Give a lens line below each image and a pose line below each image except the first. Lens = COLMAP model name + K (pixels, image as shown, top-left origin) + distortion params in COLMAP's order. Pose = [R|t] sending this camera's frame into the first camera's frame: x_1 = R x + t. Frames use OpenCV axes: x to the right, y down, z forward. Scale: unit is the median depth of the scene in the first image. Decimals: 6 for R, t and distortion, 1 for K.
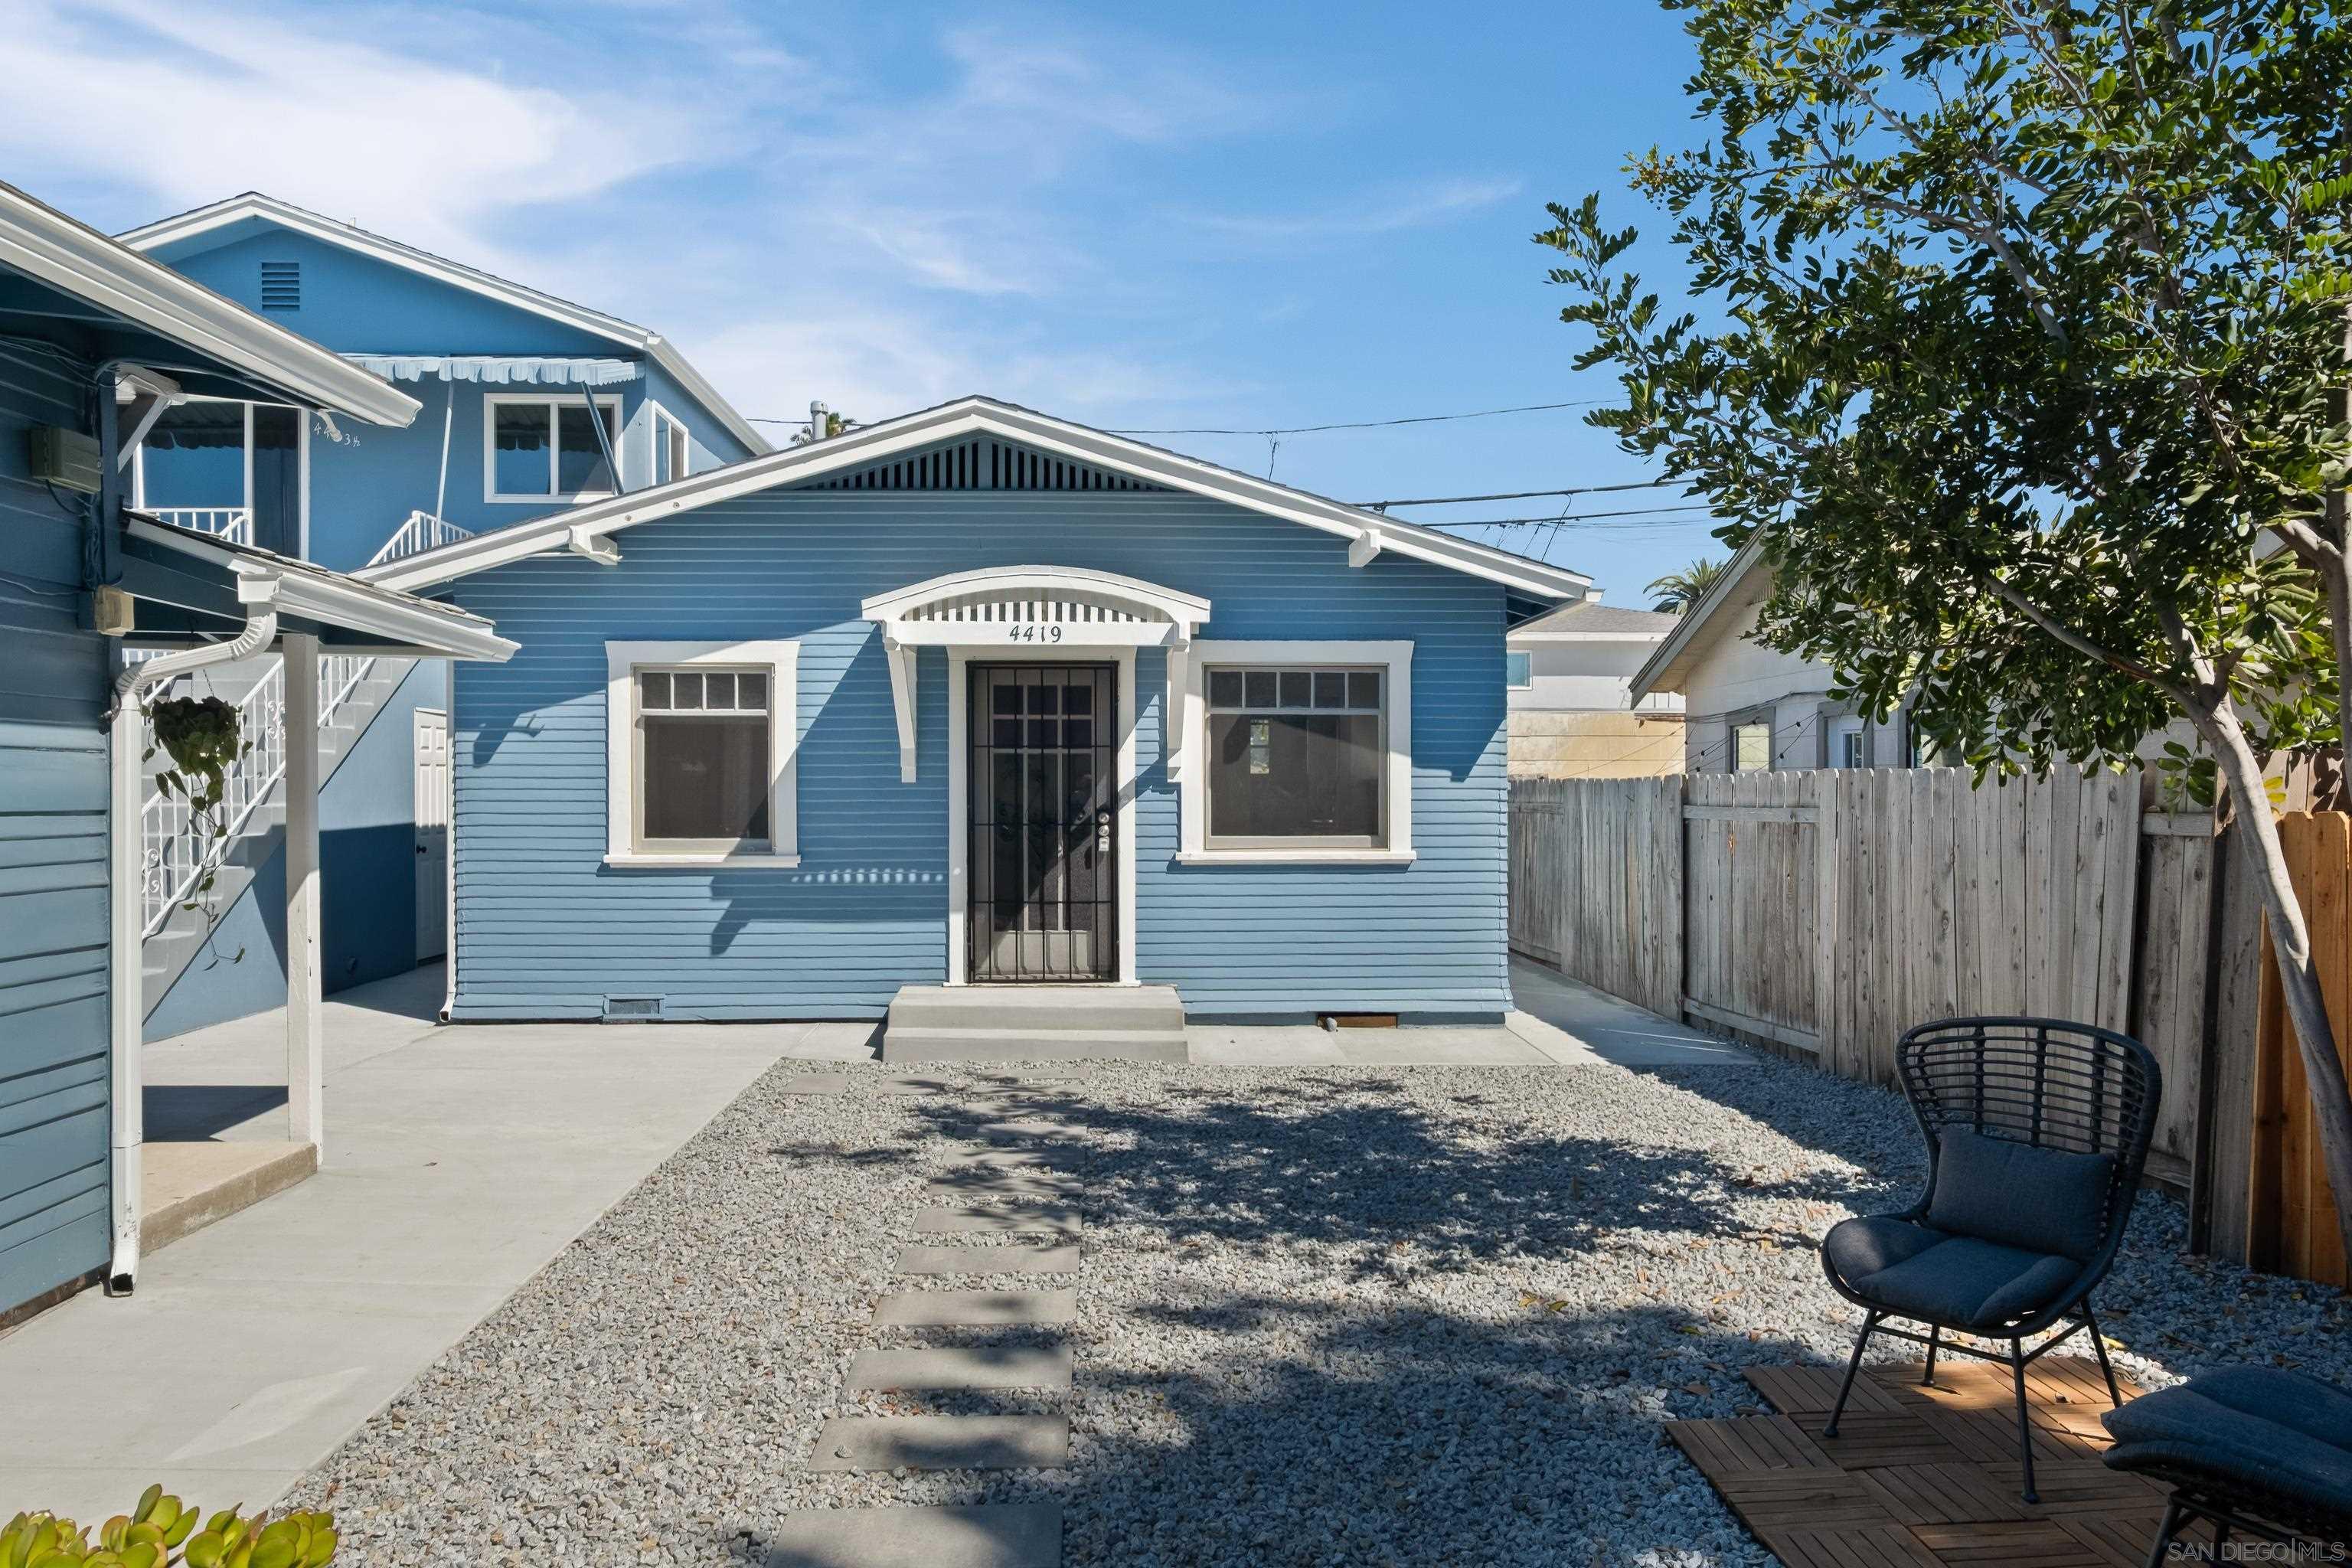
lens RADIAL K [[1630.5, 0, 1171.1], [0, 1630.5, 785.7], [0, 0, 1]] dist [-0.018591, 0.011298]
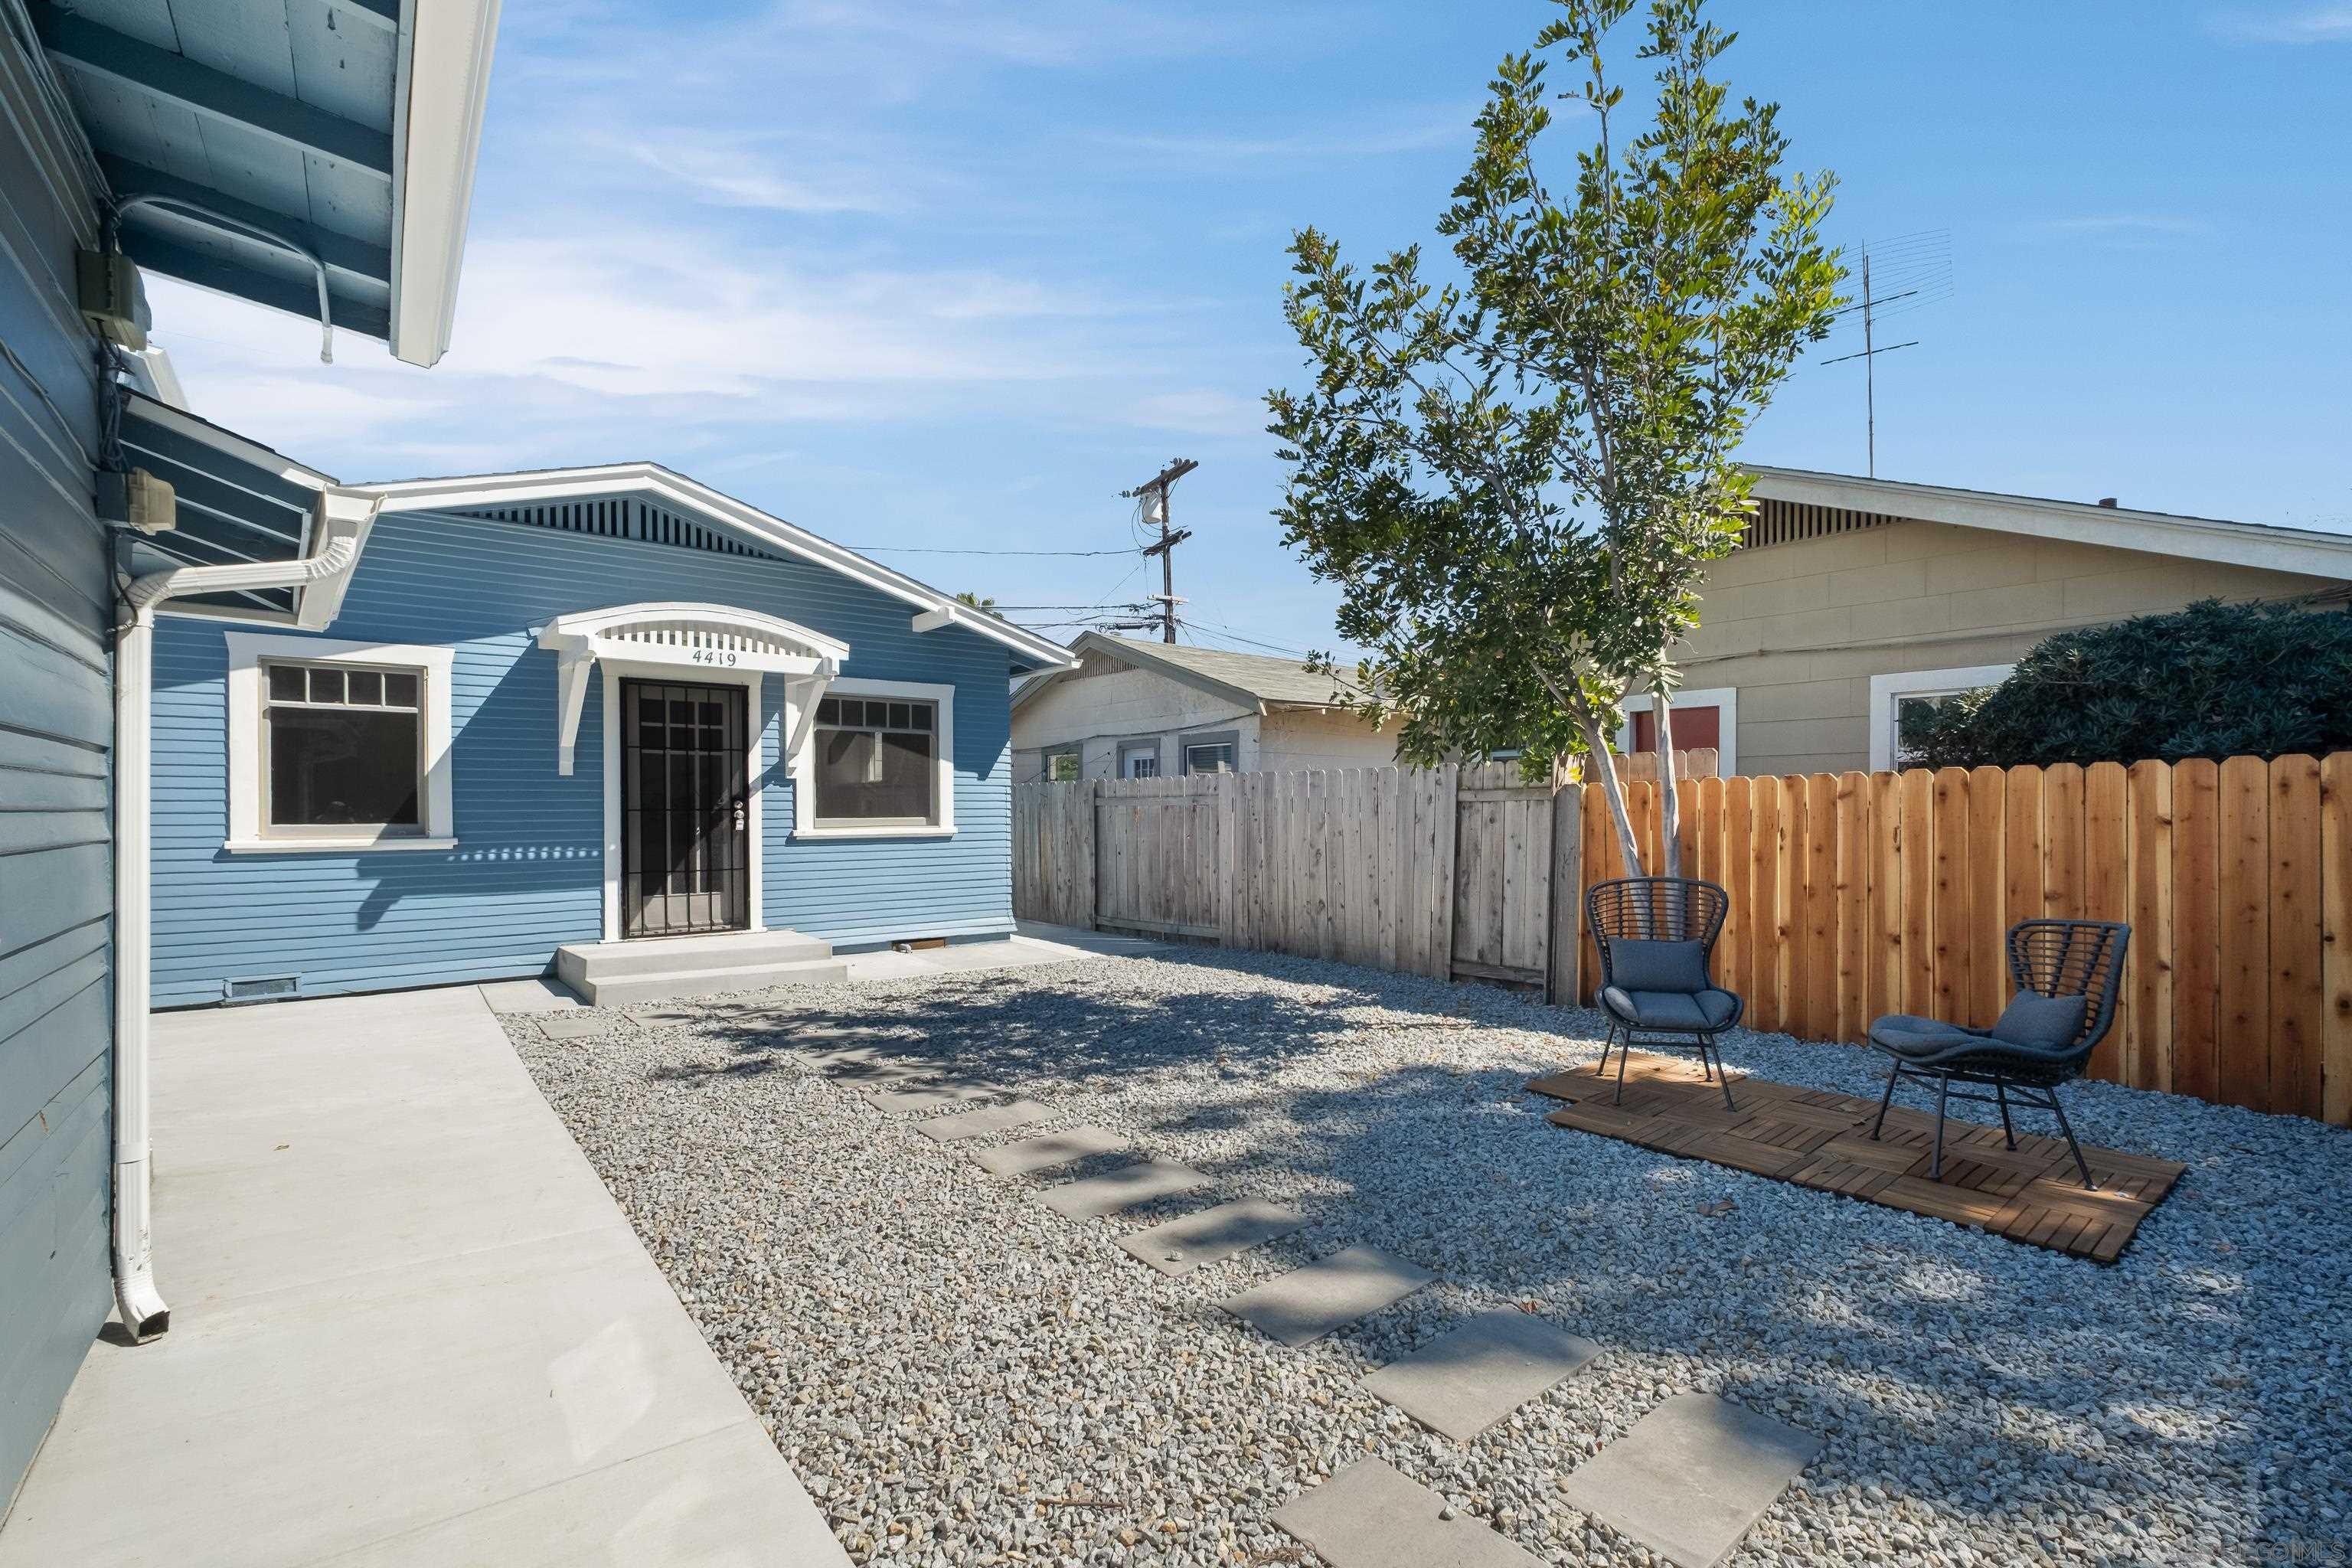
lens RADIAL K [[1030.0, 0, 1181.5], [0, 1030.0, 800.8], [0, 0, 1]] dist [-0.007501, 0.001820]
pose [[0.801413, 0.001733, 0.598109, -0.251460], [0.001358, 0.999988, -0.004717, 0.021164], [-0.598110, 0.004593, 0.801401, 0.127662]]
